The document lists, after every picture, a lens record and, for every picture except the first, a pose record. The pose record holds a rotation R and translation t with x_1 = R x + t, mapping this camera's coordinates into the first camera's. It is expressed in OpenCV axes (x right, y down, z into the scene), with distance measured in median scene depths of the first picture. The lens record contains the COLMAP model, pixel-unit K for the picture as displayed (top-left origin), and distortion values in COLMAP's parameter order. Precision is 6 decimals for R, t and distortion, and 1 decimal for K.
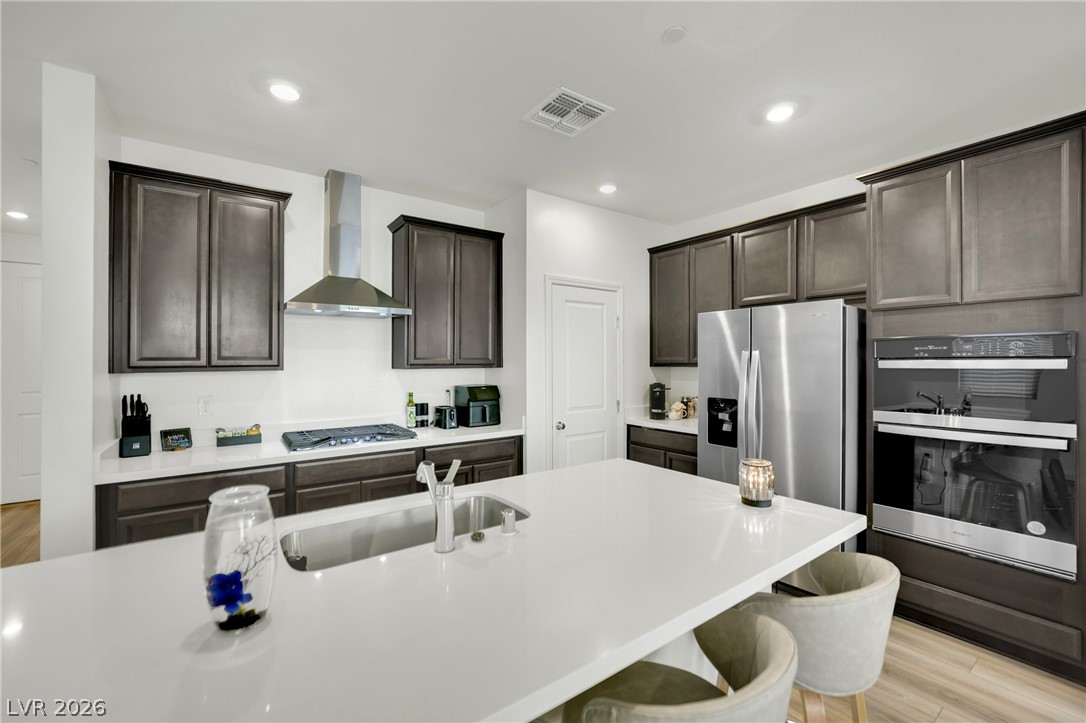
lens RADIAL K [[450.9, 0, 534.1], [0, 450.9, 364.5], [0, 0, 1]] dist [-0.014961, 0.000498]
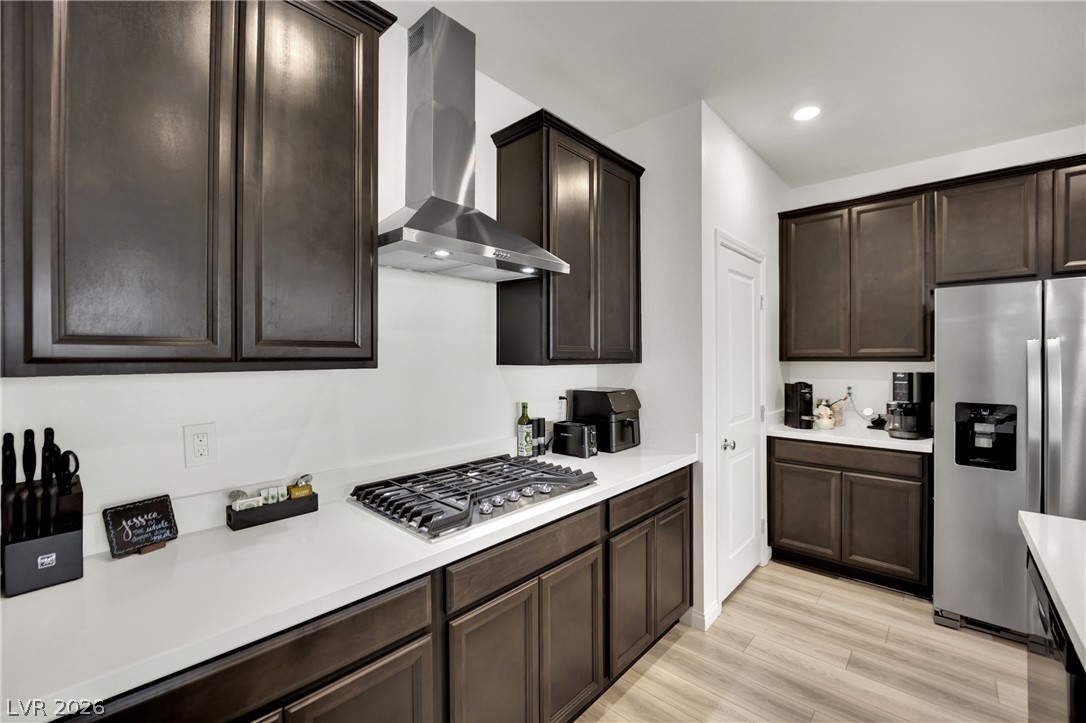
lens RADIAL K [[450.9, 0, 535.0], [0, 450.9, 361.6], [0, 0, 1]] dist [-0.014961, 0.000498]
pose [[0.978817, -0.000897, 0.204735, -0.414234], [0.000575, 0.999998, 0.001635, 0.004254], [-0.204736, -0.001482, 0.978816, 0.398877]]
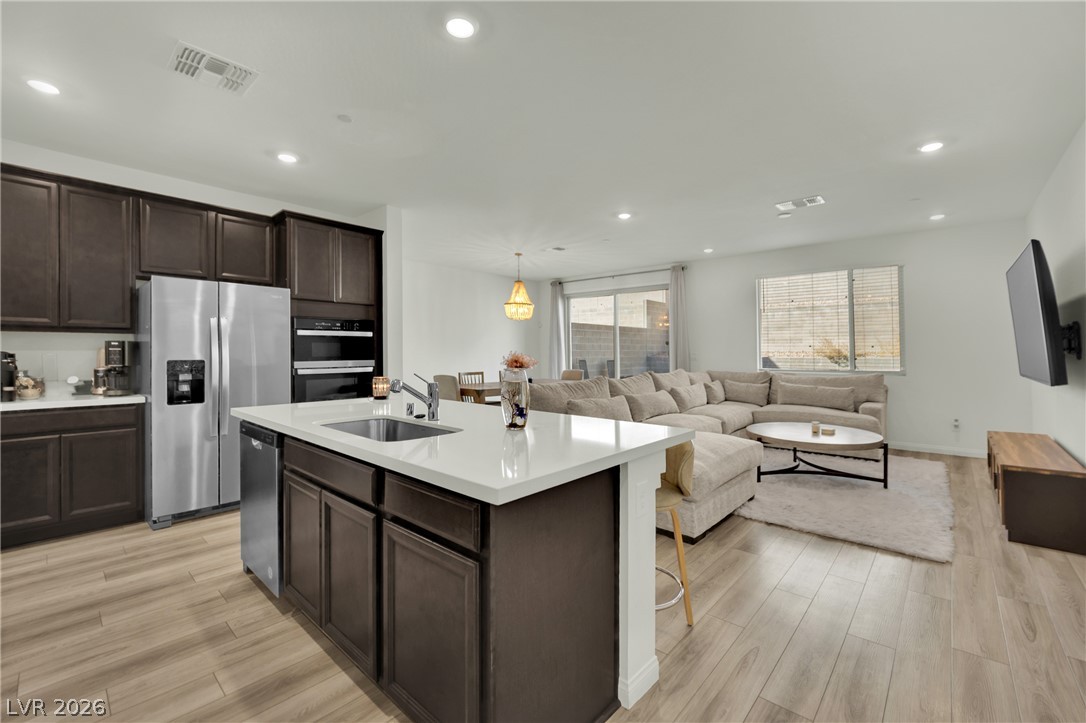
lens RADIAL K [[450.9, 0, 550.1], [0, 450.9, 350.6], [0, 0, 1]] dist [-0.014961, 0.000498]
pose [[-0.233025, -0.001058, 0.972470, -0.753489], [0.003640, 0.999991, 0.001960, 0.048430], [-0.972464, 0.003997, -0.233019, 0.365701]]
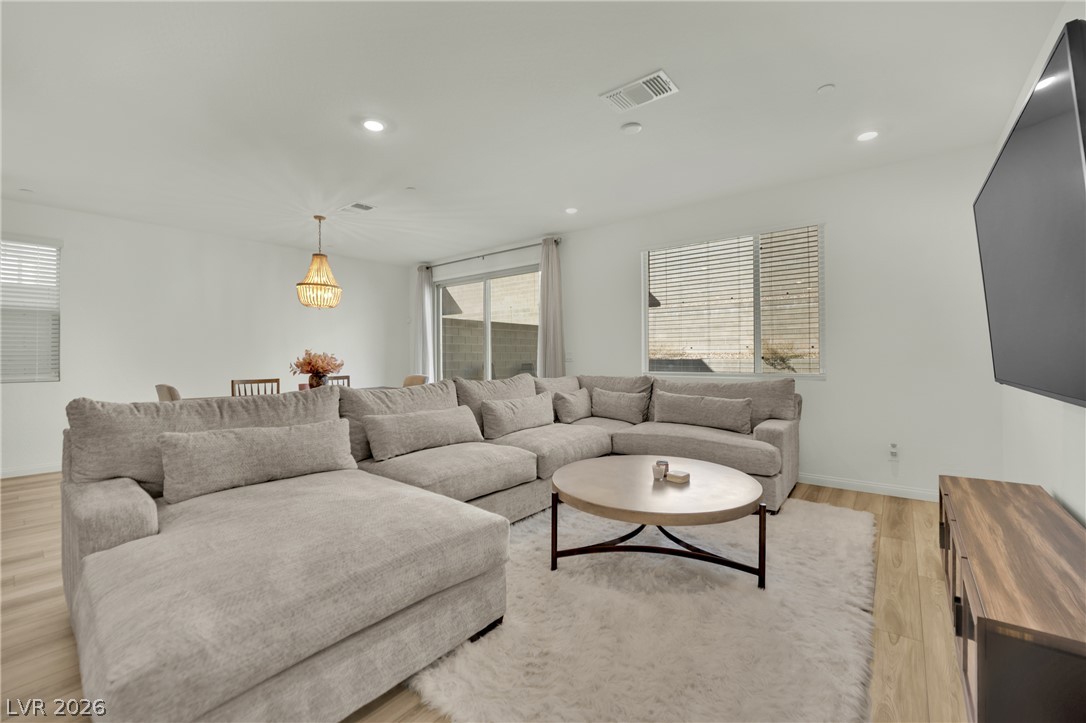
lens RADIAL K [[450.9, 0, 535.3], [0, 450.9, 361.7], [0, 0, 1]] dist [-0.014961, 0.000498]
pose [[-0.277707, -0.013191, 0.960575, -0.342632], [0.009970, 0.999812, 0.016613, 0.074929], [-0.960614, 0.014191, -0.277524, -0.280043]]
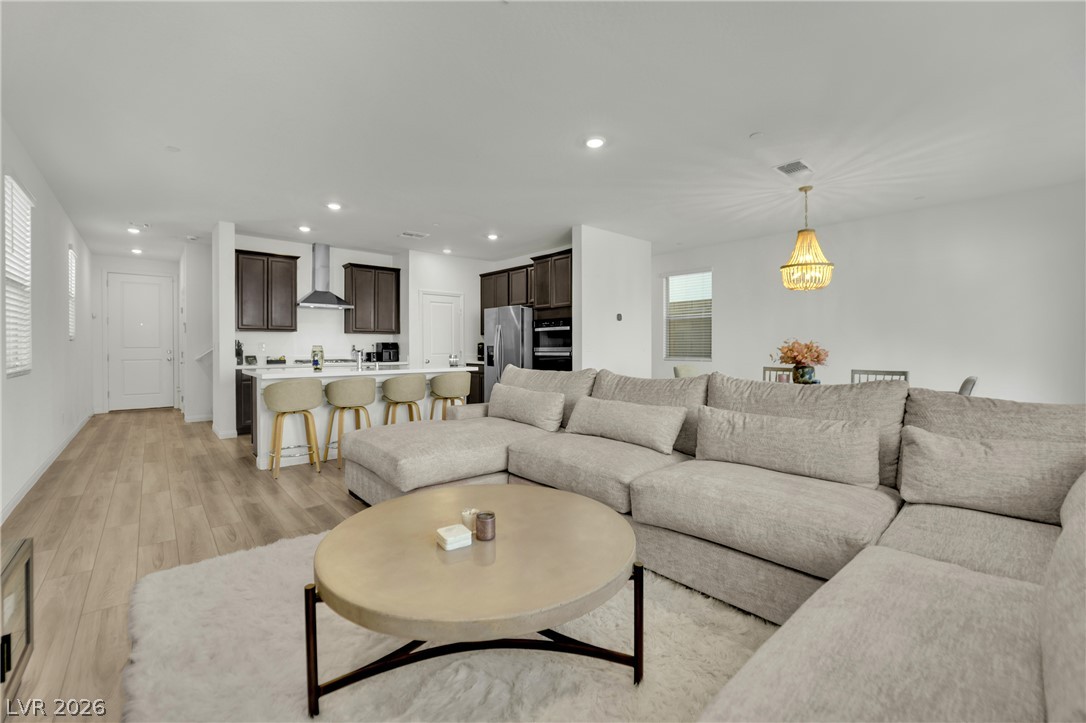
lens RADIAL K [[450.9, 0, 534.5], [0, 450.9, 350.9], [0, 0, 1]] dist [-0.014961, 0.000498]
pose [[0.995086, 0.002519, 0.098986, 0.376596], [-0.002733, 0.999994, 0.002025, 0.088179], [-0.098980, -0.002286, 0.995087, -1.233002]]
